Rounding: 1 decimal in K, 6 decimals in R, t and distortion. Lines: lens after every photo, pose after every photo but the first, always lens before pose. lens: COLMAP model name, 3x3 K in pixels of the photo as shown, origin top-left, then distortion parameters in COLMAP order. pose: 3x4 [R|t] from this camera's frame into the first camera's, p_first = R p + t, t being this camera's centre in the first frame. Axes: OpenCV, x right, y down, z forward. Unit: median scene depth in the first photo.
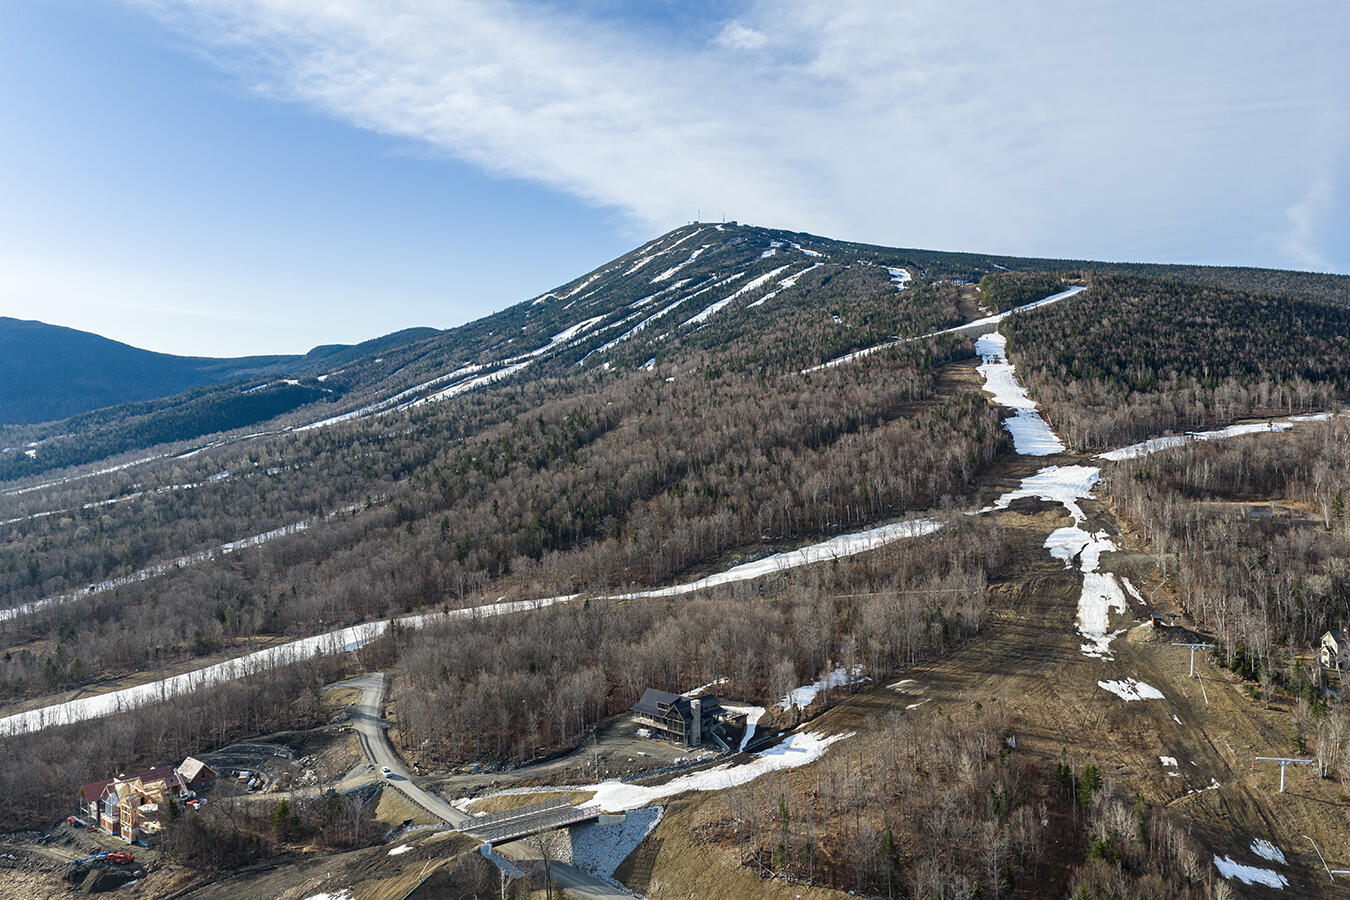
lens RADIAL K [[1113.6, 0, 678.0], [0, 1113.6, 446.4], [0, 0, 1]] dist [0.028218, -0.050597]
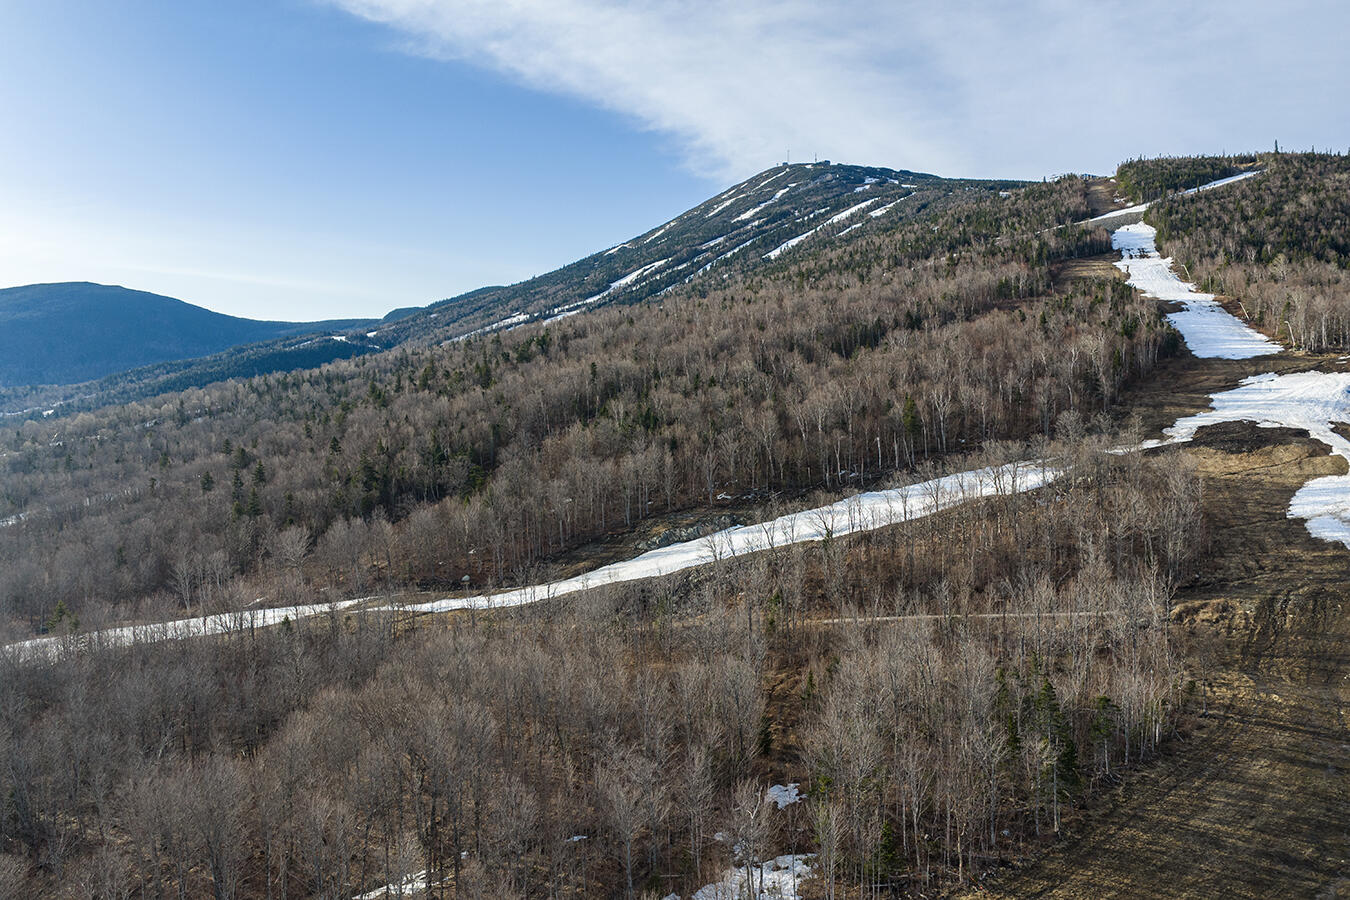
lens RADIAL K [[1113.6, 0, 678.0], [0, 1113.6, 446.4], [0, 0, 1]] dist [0.028218, -0.050597]
pose [[0.995133, 0.002026, -0.098521, 0.065904], [0.000269, 0.999729, 0.023271, 0.027017], [0.098541, -0.023185, 0.994863, 0.277154]]
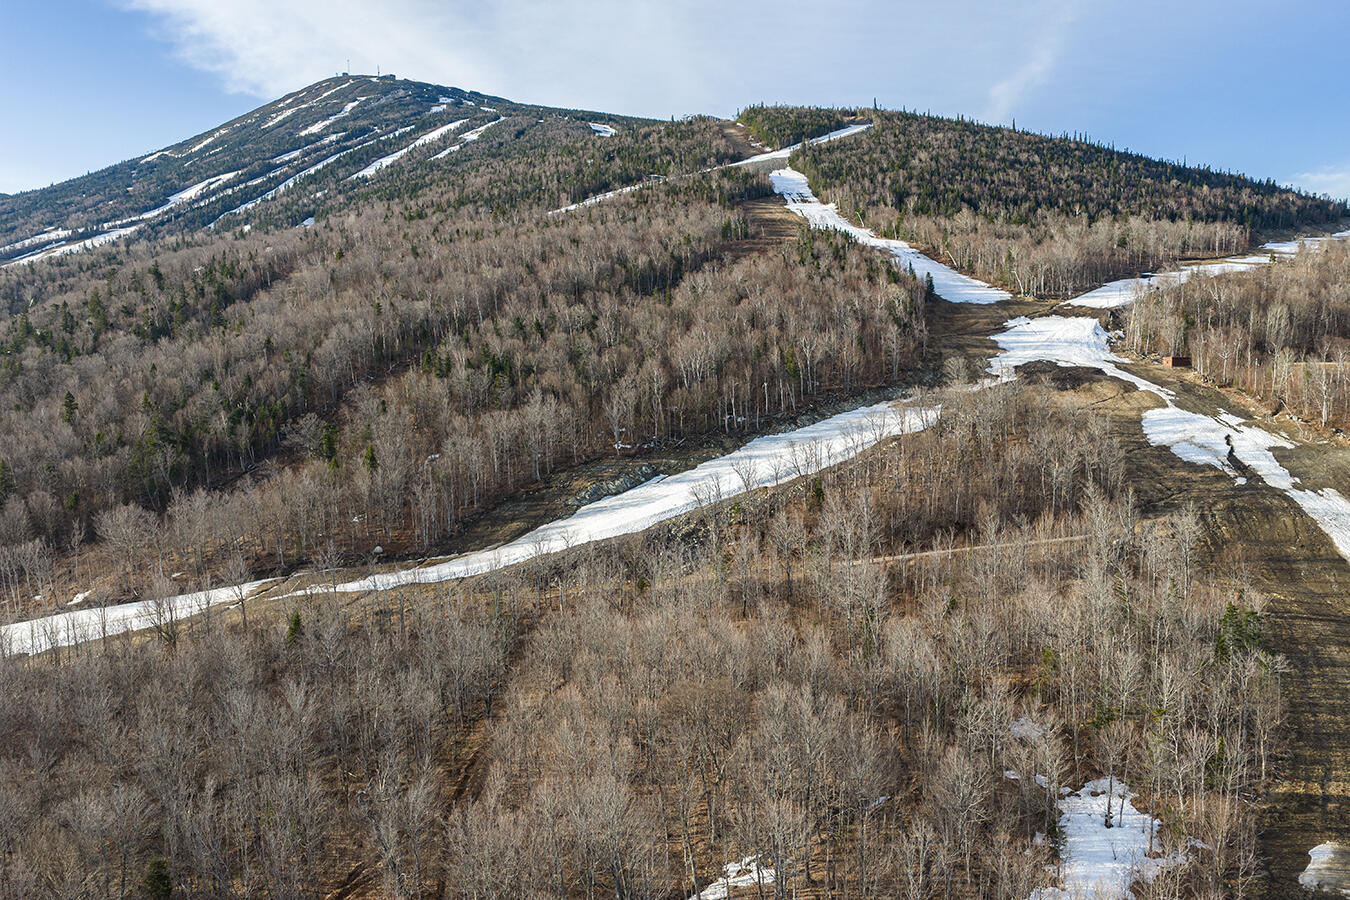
lens RADIAL K [[1113.6, 0, 678.0], [0, 1113.6, 446.4], [0, 0, 1]] dist [0.028218, -0.050597]
pose [[0.952774, -0.040494, 0.300969, -0.034851], [0.012565, 0.995478, 0.094162, 0.019051], [-0.303421, -0.085933, 0.948974, 0.289133]]
